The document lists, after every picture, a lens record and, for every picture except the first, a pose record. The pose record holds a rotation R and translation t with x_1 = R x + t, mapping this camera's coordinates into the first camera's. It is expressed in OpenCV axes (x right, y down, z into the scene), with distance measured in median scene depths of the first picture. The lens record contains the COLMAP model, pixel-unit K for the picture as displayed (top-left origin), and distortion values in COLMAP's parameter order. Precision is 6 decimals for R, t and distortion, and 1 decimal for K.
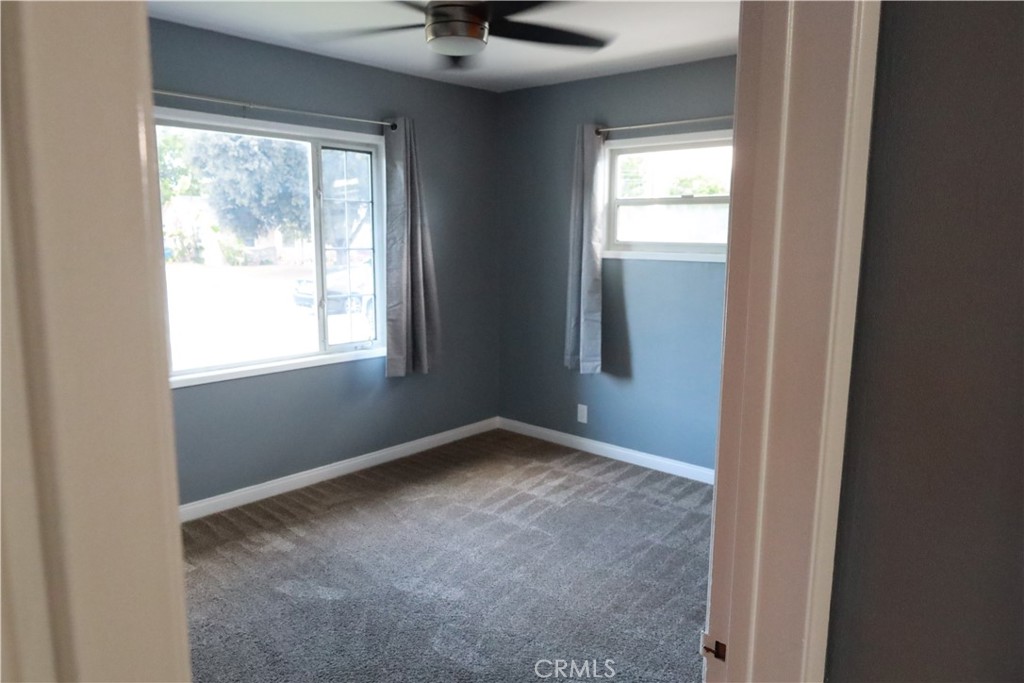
lens RADIAL K [[698.2, 0, 508.3], [0, 698.2, 342.5], [0, 0, 1]] dist [-0.005661, -0.005731]
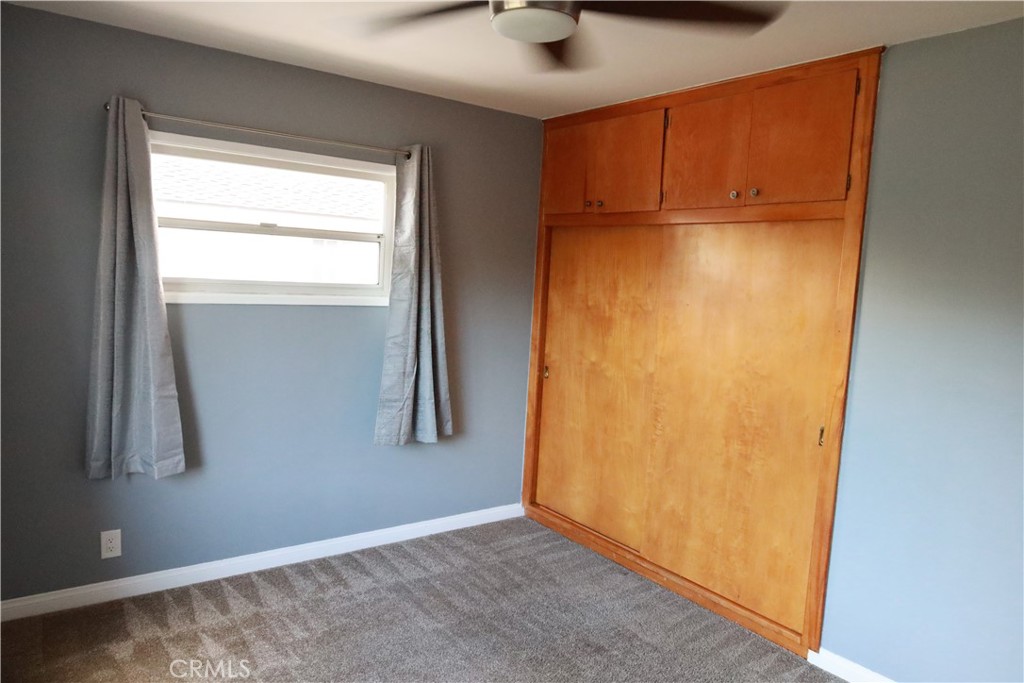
lens RADIAL K [[698.2, 0, 508.3], [0, 698.2, 342.5], [0, 0, 1]] dist [-0.005661, -0.005731]
pose [[0.215382, -0.100202, 0.971375, -0.462385], [0.107725, 0.991089, 0.078350, -0.102462], [-0.970570, 0.087766, 0.224257, 0.535526]]
